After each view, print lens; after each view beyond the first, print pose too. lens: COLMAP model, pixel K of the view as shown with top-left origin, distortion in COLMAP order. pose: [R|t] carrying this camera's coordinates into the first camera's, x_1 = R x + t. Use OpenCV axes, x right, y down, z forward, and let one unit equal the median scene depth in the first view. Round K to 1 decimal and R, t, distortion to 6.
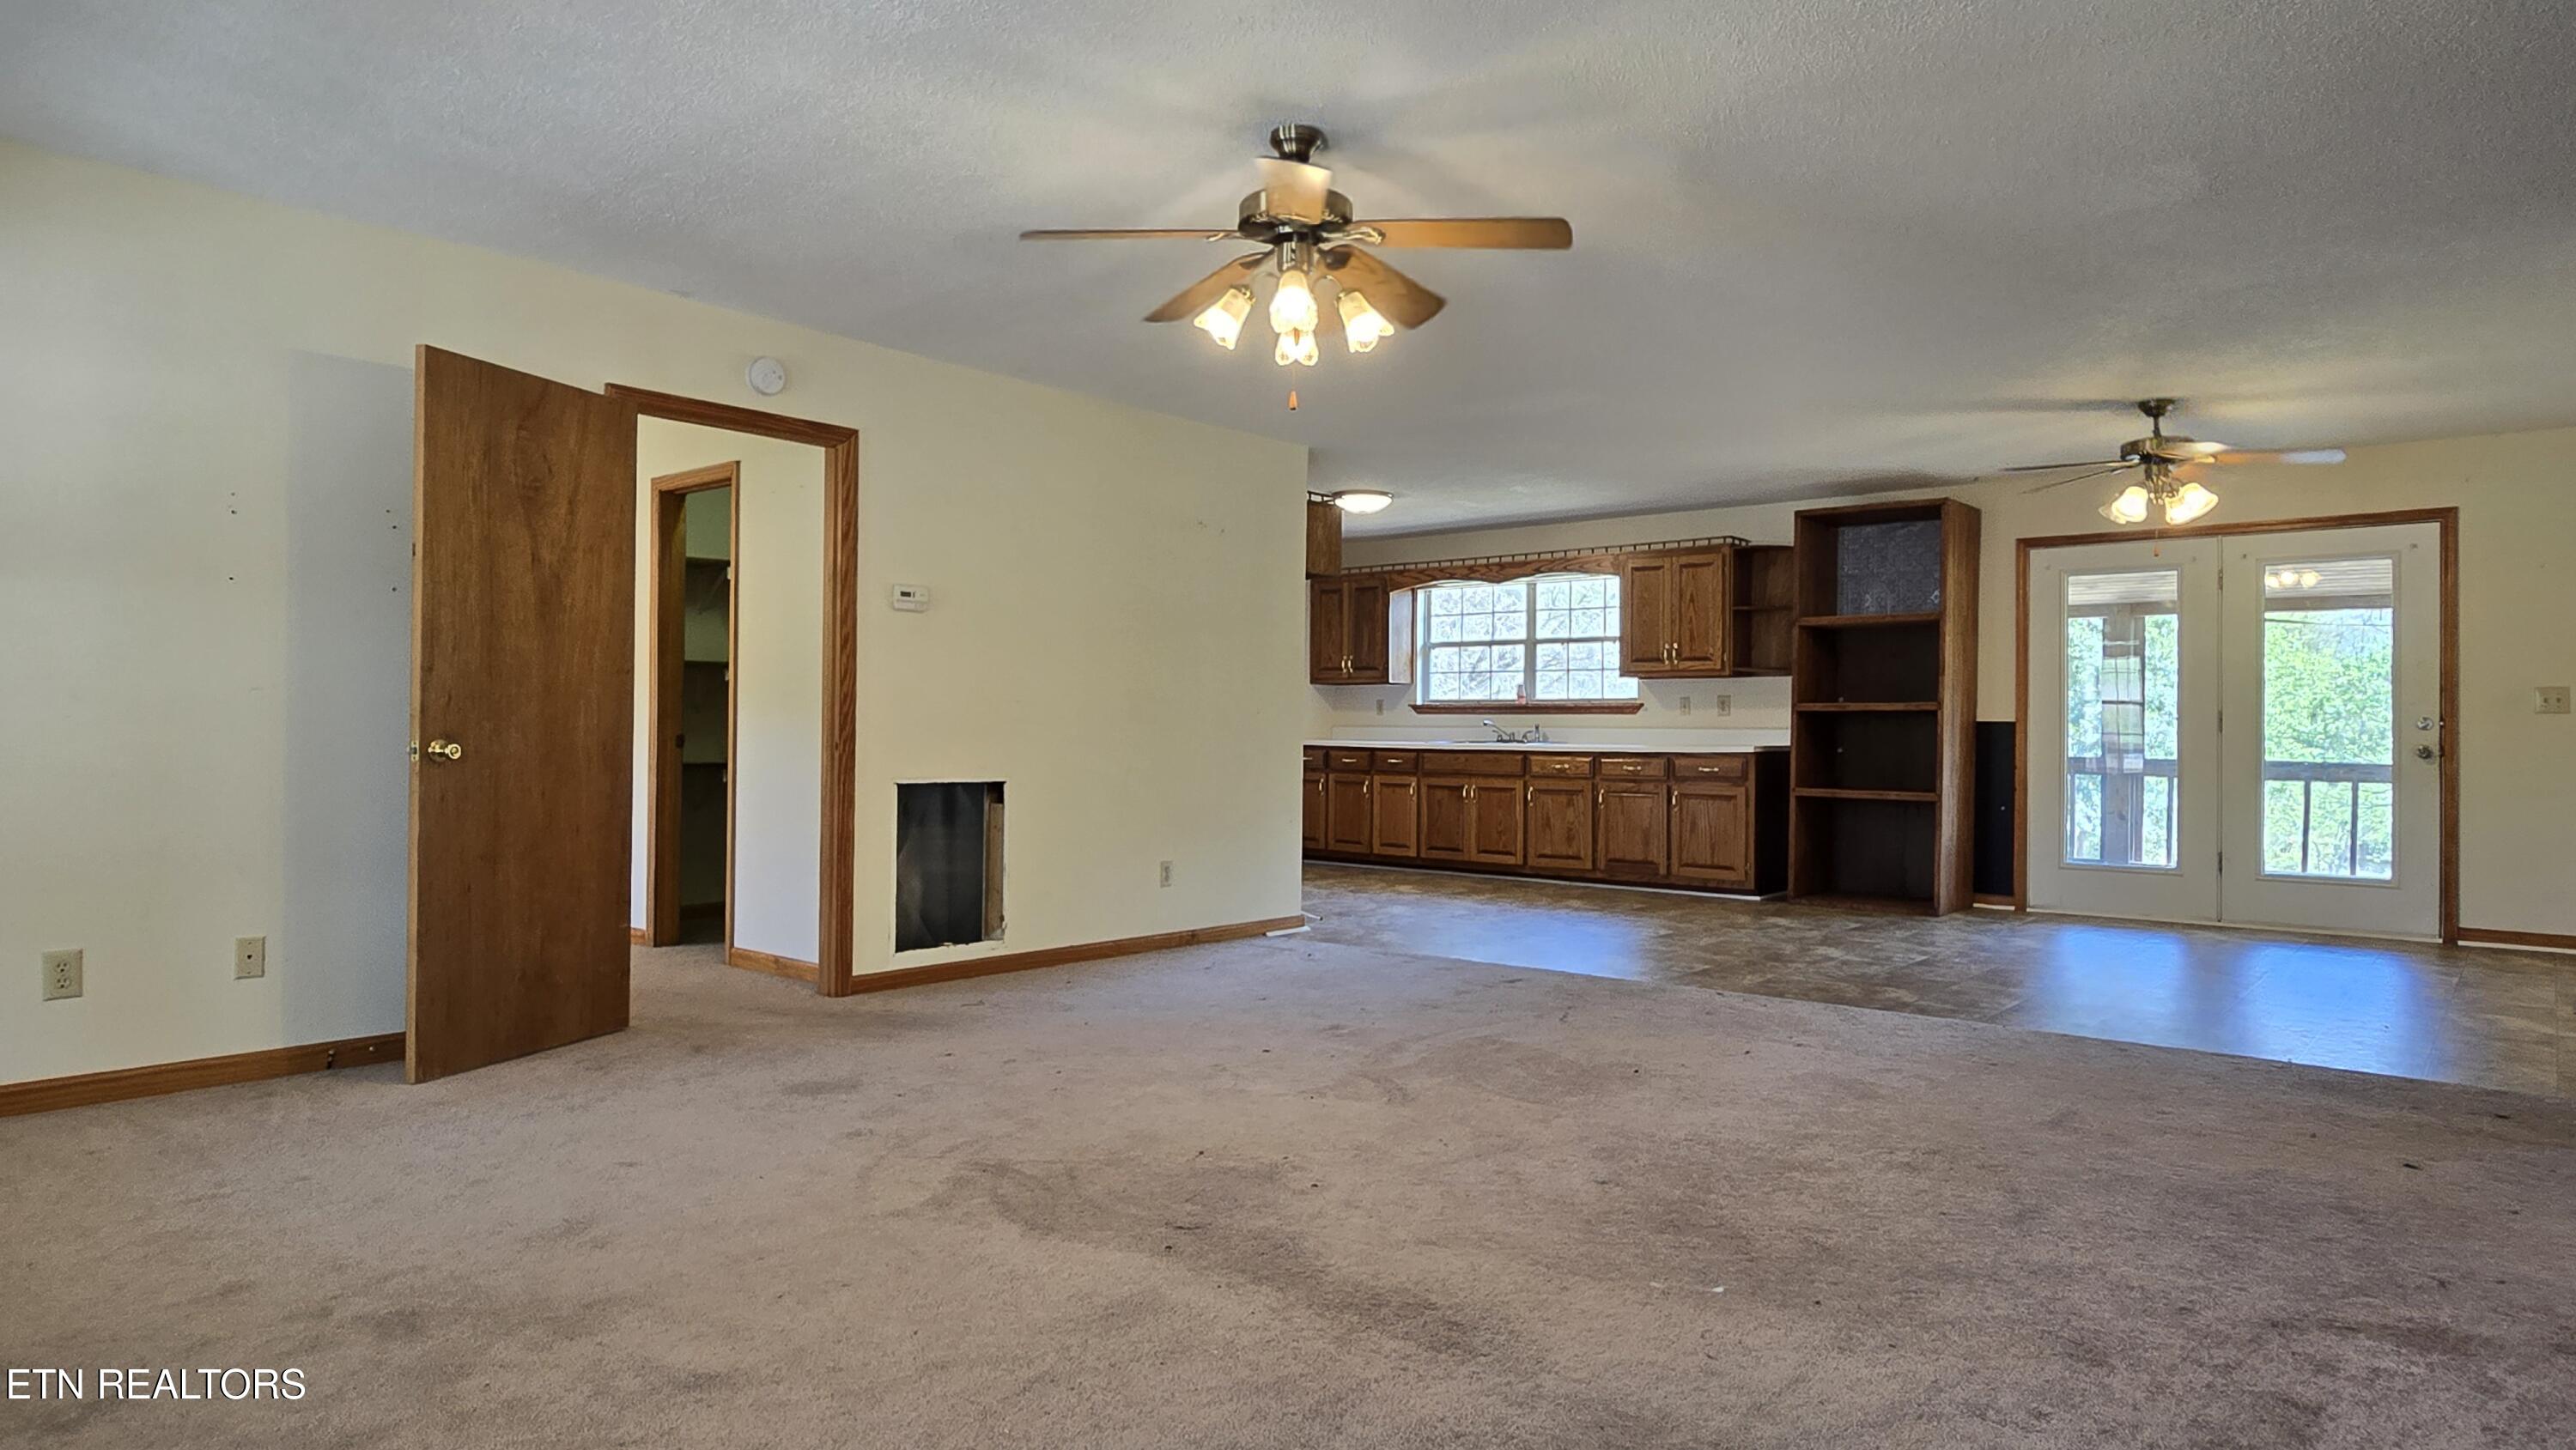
lens RADIAL K [[1475.8, 0, 1278.2], [0, 1475.8, 720.9], [0, 0, 1]] dist [-0.002236, 0.001593]
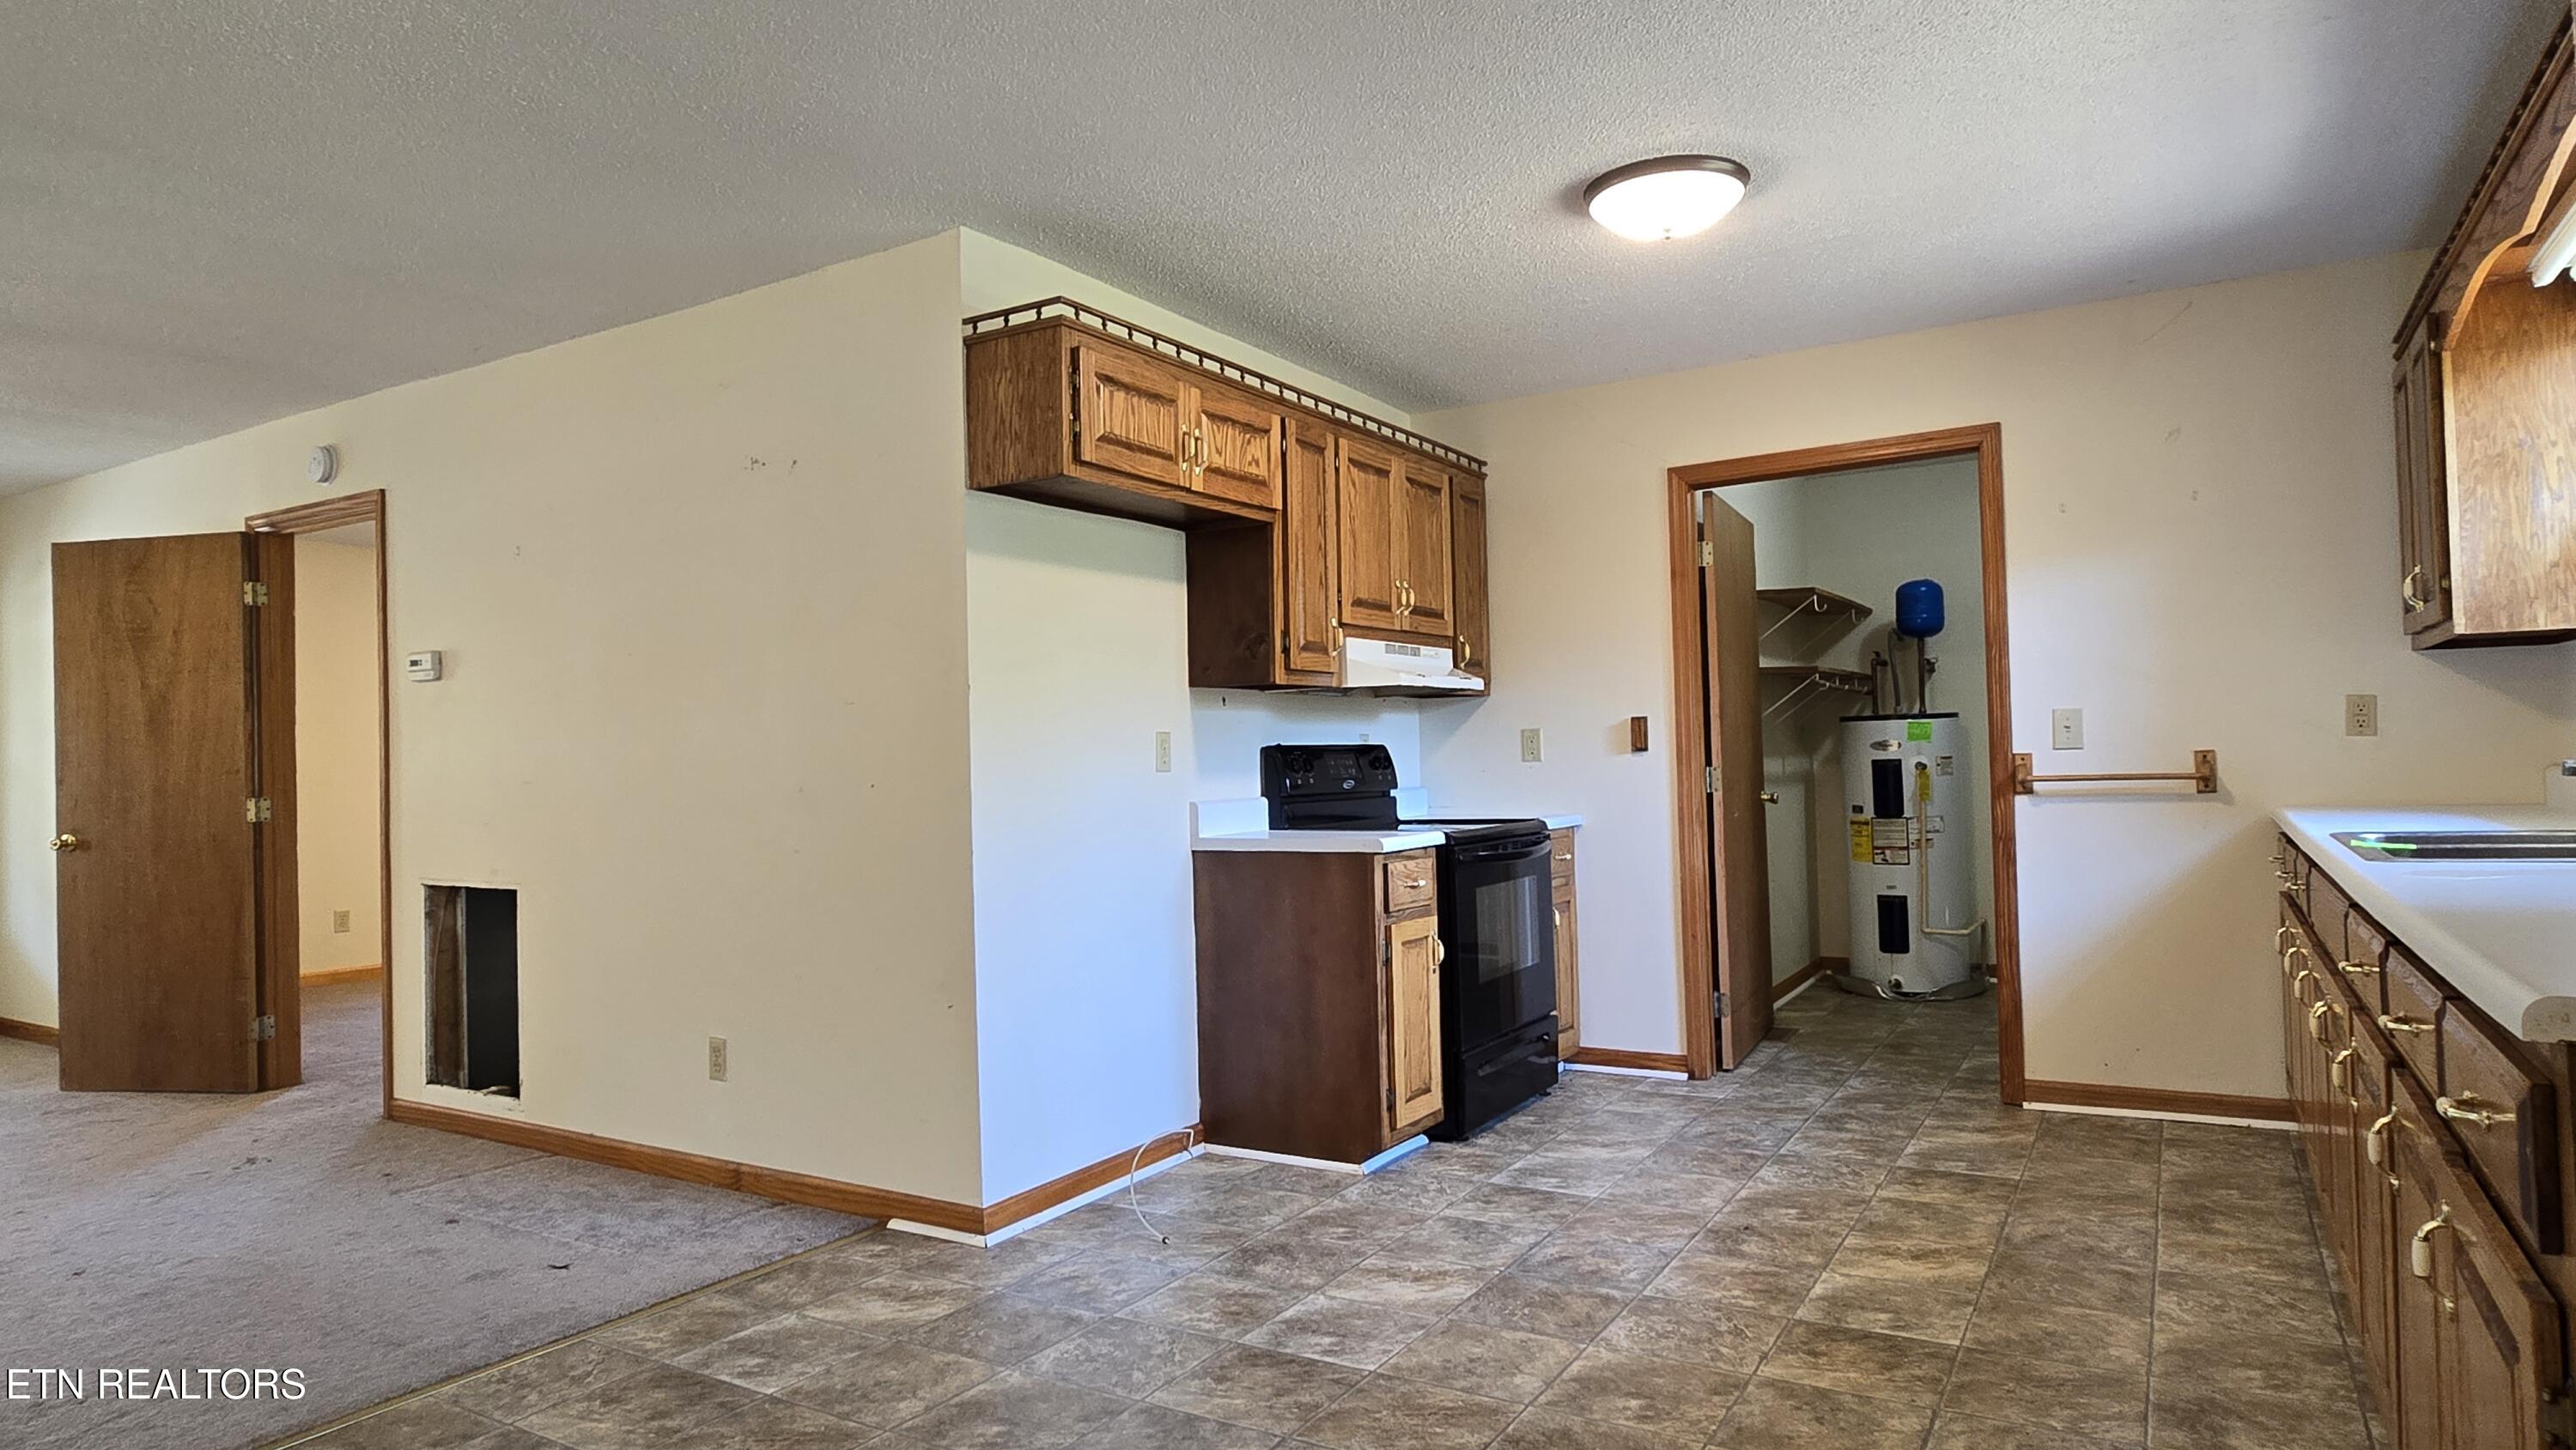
lens RADIAL K [[1475.8, 0, 1210.4], [0, 1475.8, 706.9], [0, 0, 1]] dist [-0.002236, 0.001593]
pose [[0.151517, -0.045467, -0.987408, 0.392717], [0.030512, 0.998681, -0.041305, -0.006782], [0.987984, -0.023869, 0.152704, 0.787527]]
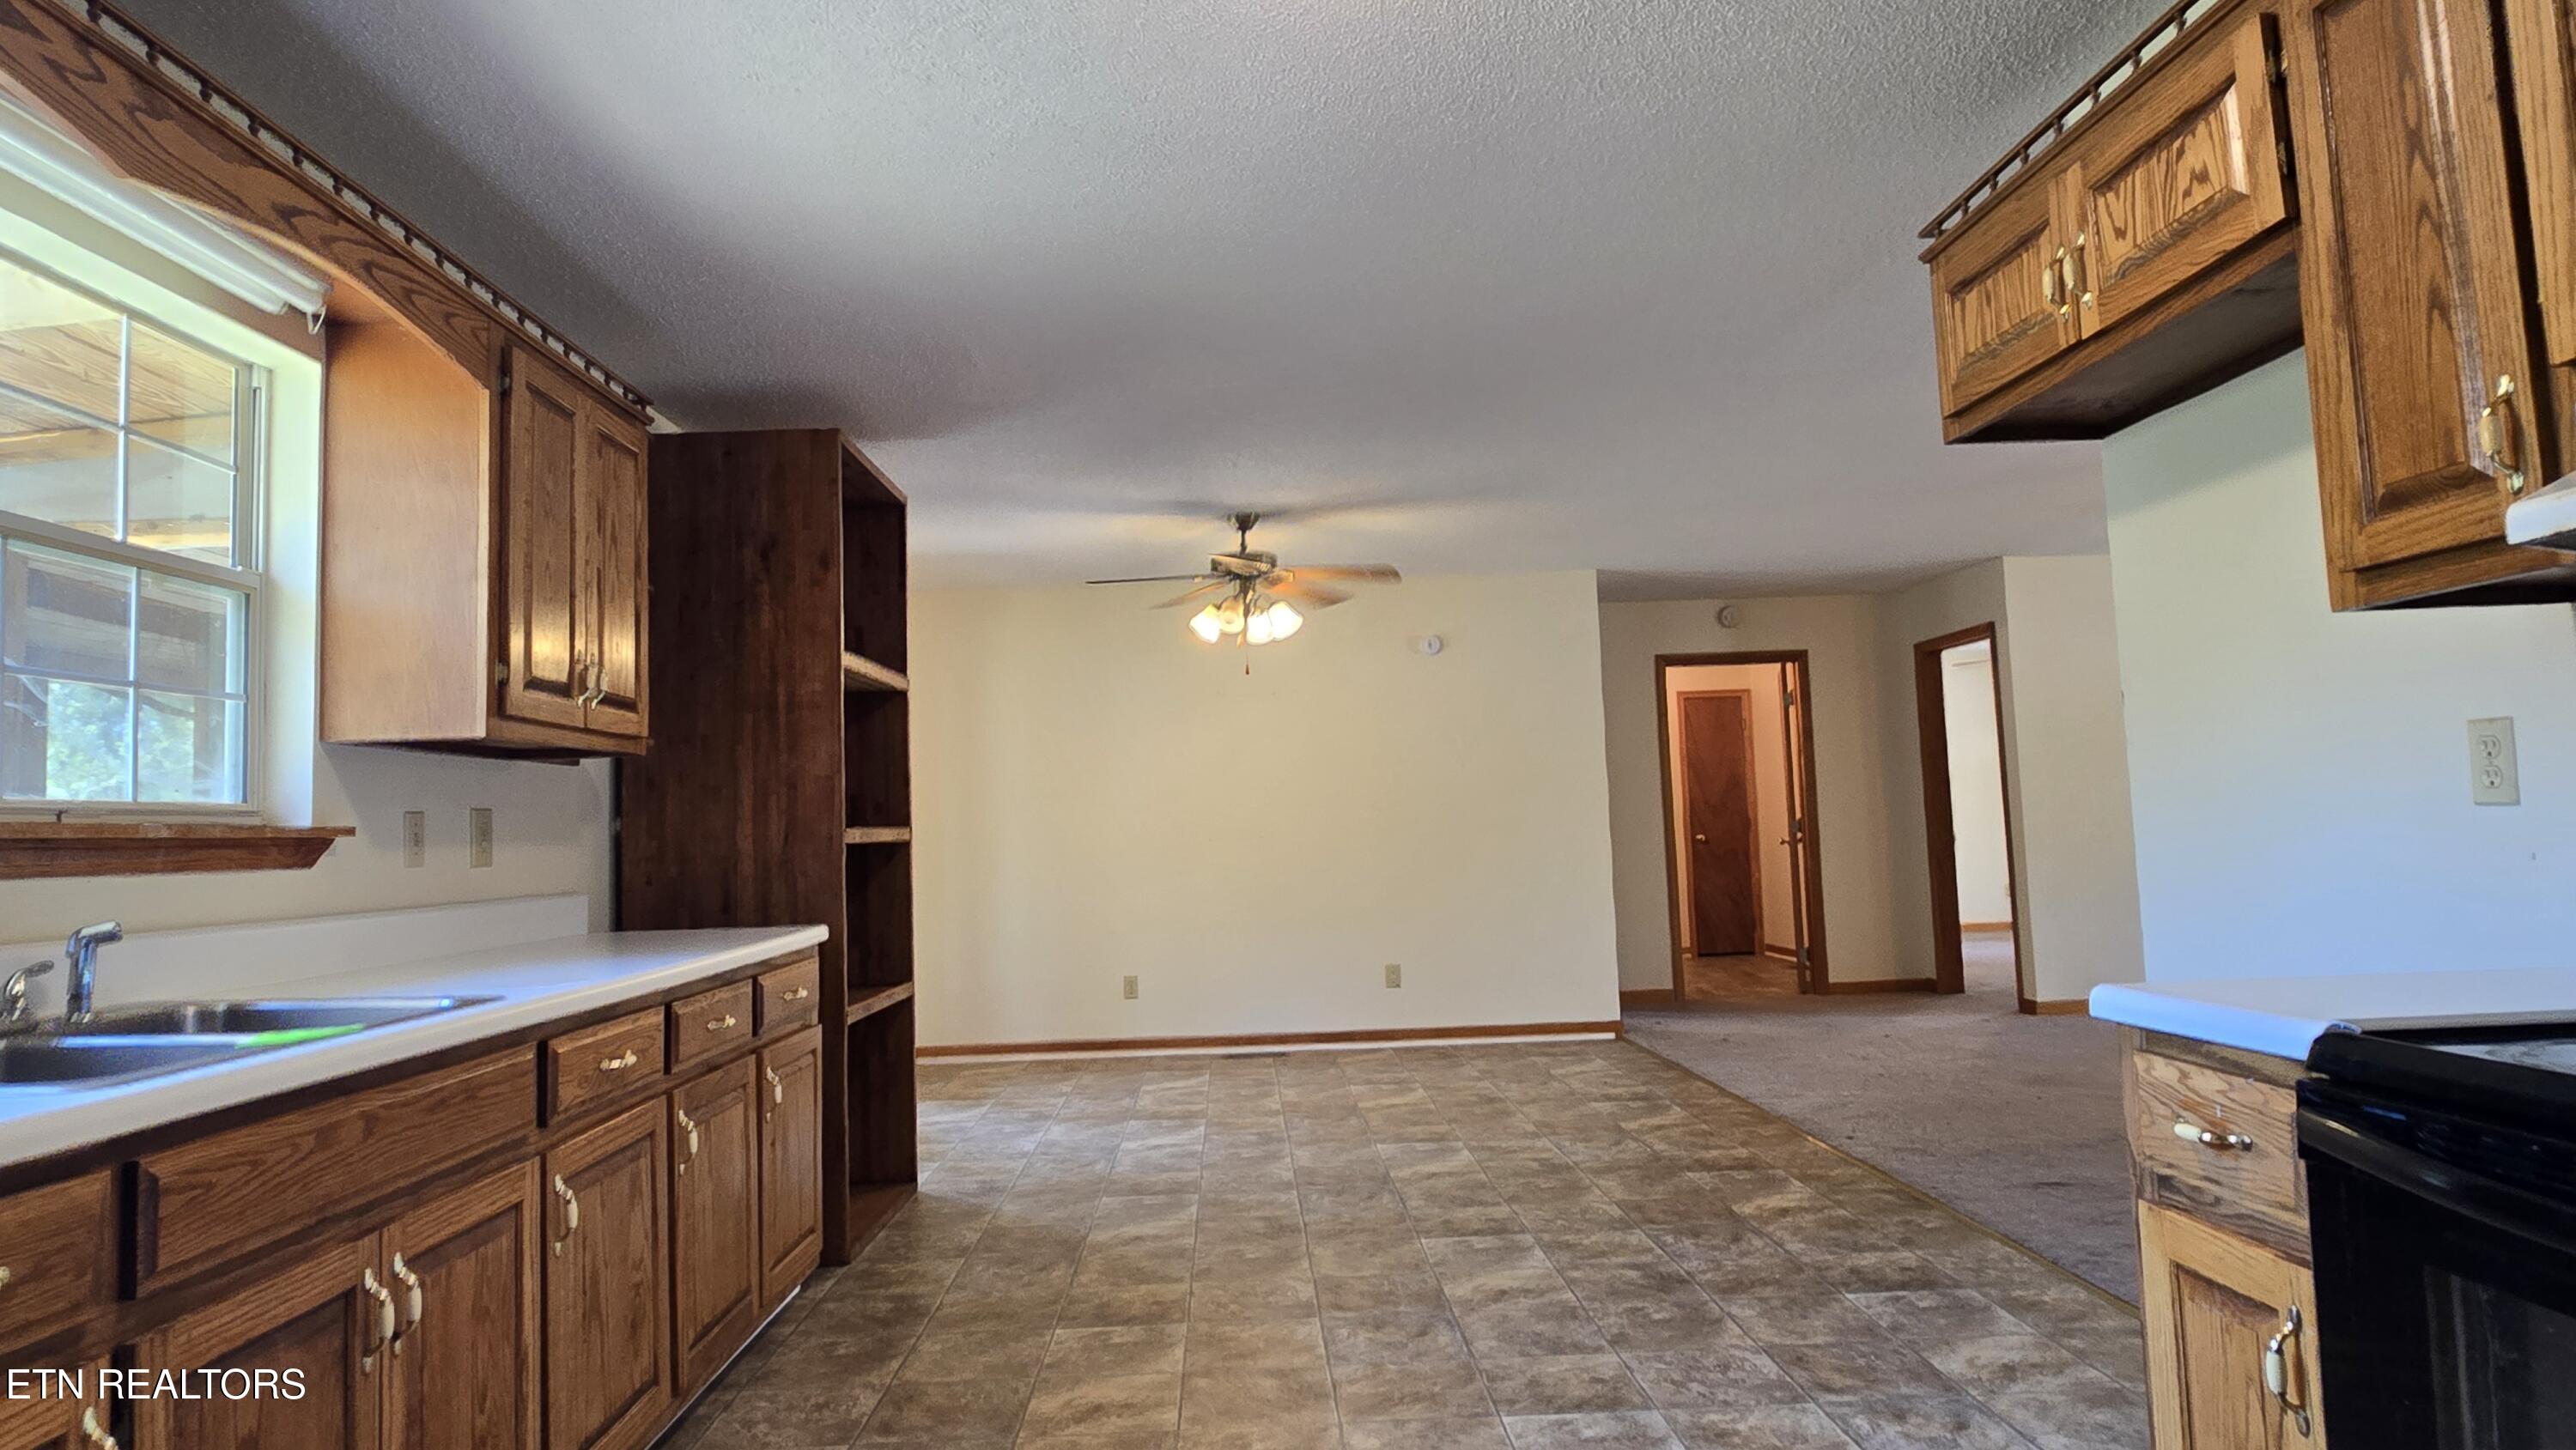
lens RADIAL K [[1475.8, 0, 1275.7], [0, 1475.8, 722.6], [0, 0, 1]] dist [-0.002236, 0.001593]
pose [[-0.674241, 0.071160, 0.735075, -0.087042], [0.026609, 0.997041, -0.072114, -0.007163], [-0.738032, -0.029063, -0.674140, 1.113286]]
